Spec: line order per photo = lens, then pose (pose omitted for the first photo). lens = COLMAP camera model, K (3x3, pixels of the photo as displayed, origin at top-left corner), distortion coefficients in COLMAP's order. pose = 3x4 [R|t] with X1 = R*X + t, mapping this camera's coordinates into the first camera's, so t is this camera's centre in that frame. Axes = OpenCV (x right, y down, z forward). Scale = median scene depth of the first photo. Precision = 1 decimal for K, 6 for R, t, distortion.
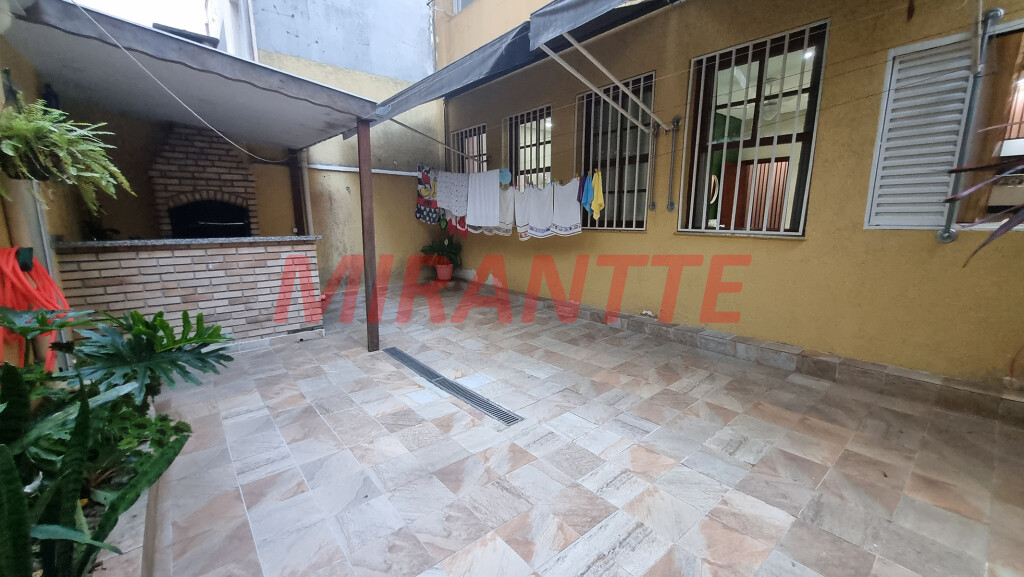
lens RADIAL K [[403.0, 0, 505.3], [0, 403.0, 288.4], [0, 0, 1]] dist [0.003845, 0.000105]
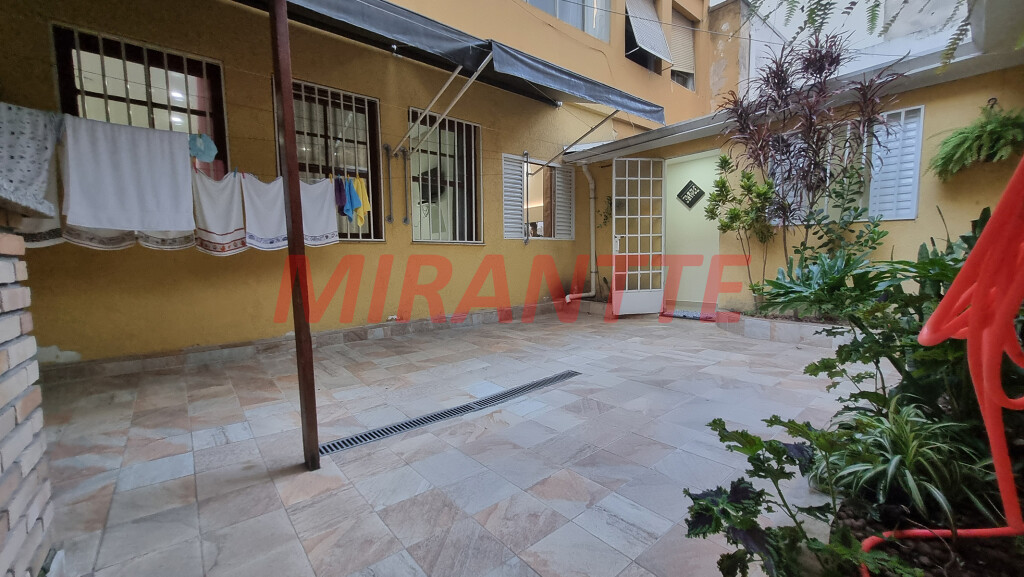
lens RADIAL K [[403.0, 0, 505.3], [0, 403.0, 288.4], [0, 0, 1]] dist [0.003845, 0.000105]
pose [[-0.004746, -0.069844, 0.997547, -0.828661], [0.193298, 0.978680, 0.069443, -0.037081], [-0.981129, 0.193153, 0.008856, 0.787321]]
